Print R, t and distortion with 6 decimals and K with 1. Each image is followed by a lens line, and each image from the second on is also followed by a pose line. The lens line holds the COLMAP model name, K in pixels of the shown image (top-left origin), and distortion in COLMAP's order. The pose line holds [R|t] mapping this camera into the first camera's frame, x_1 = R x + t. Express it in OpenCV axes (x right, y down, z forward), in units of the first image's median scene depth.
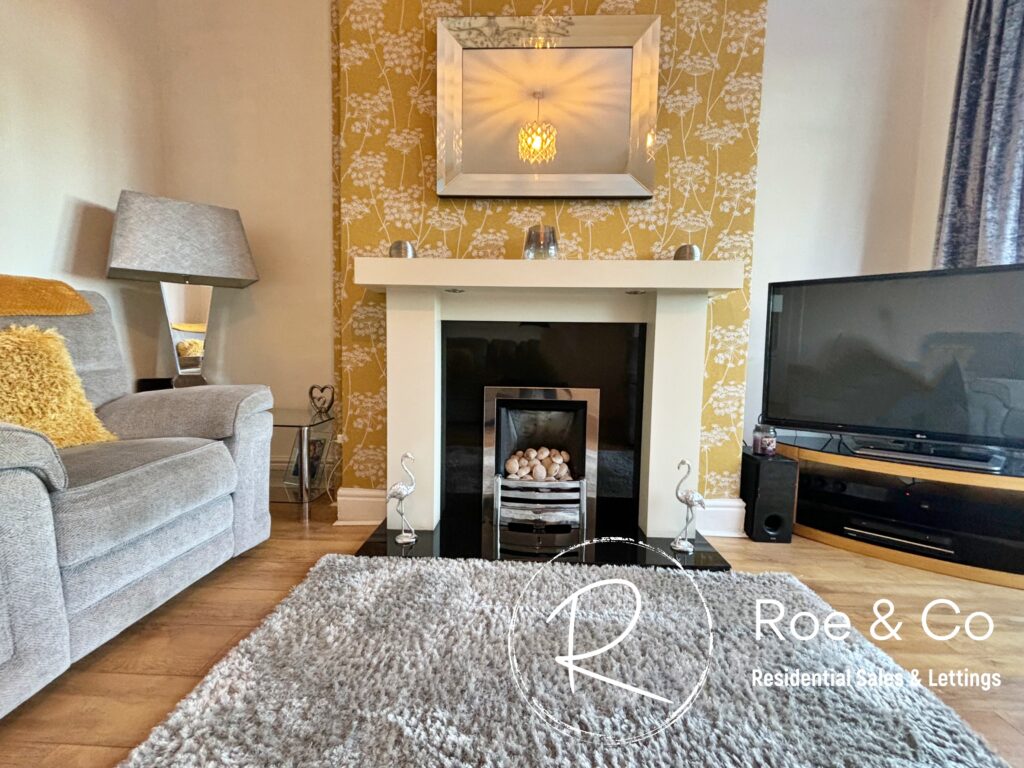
lens RADIAL K [[434.7, 0, 508.6], [0, 434.7, 385.1], [0, 0, 1]] dist [-0.004894, 0.000942]
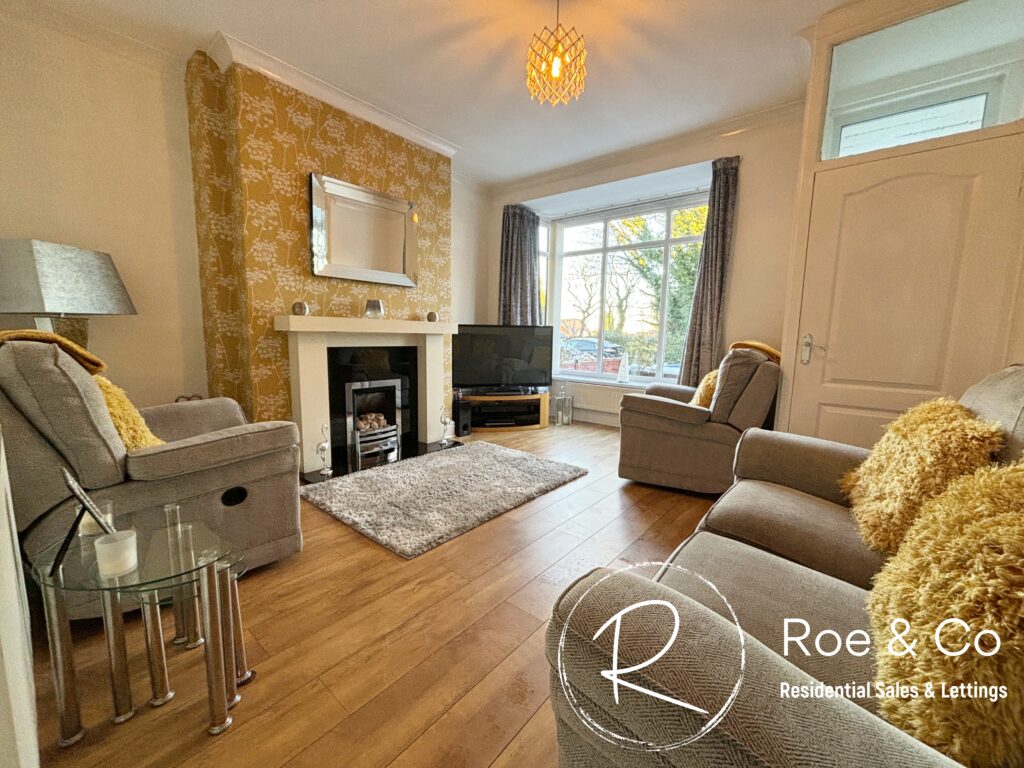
lens RADIAL K [[410.7, 0, 506.7], [0, 410.7, 387.8], [0, 0, 1]] dist [-0.002105, -0.000144]
pose [[0.620932, -0.110081, 0.776097, -0.982787], [0.060483, 0.993867, 0.092578, -0.097505], [-0.781528, -0.010544, 0.623782, -0.592798]]
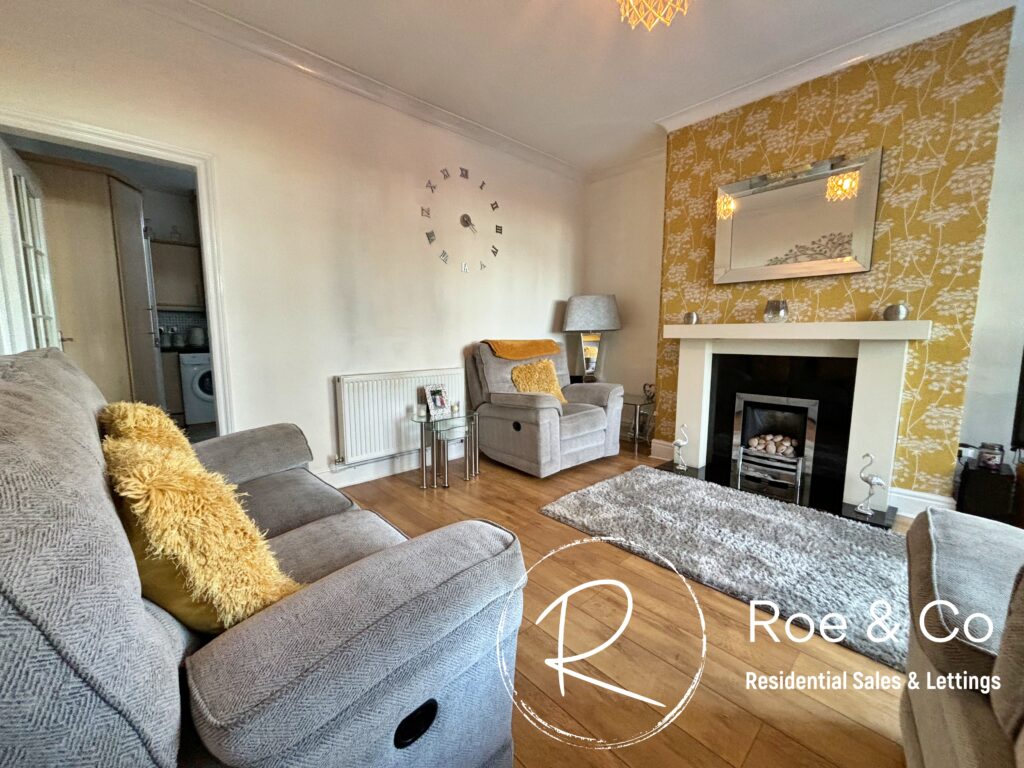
lens RADIAL K [[410.7, 0, 511.6], [0, 410.7, 387.8], [0, 0, 1]] dist [-0.002105, -0.000144]
pose [[0.705520, 0.073049, -0.704915, 0.463174], [-0.046271, 0.997299, 0.057037, -0.068181], [0.707178, -0.007624, 0.706995, -0.773633]]
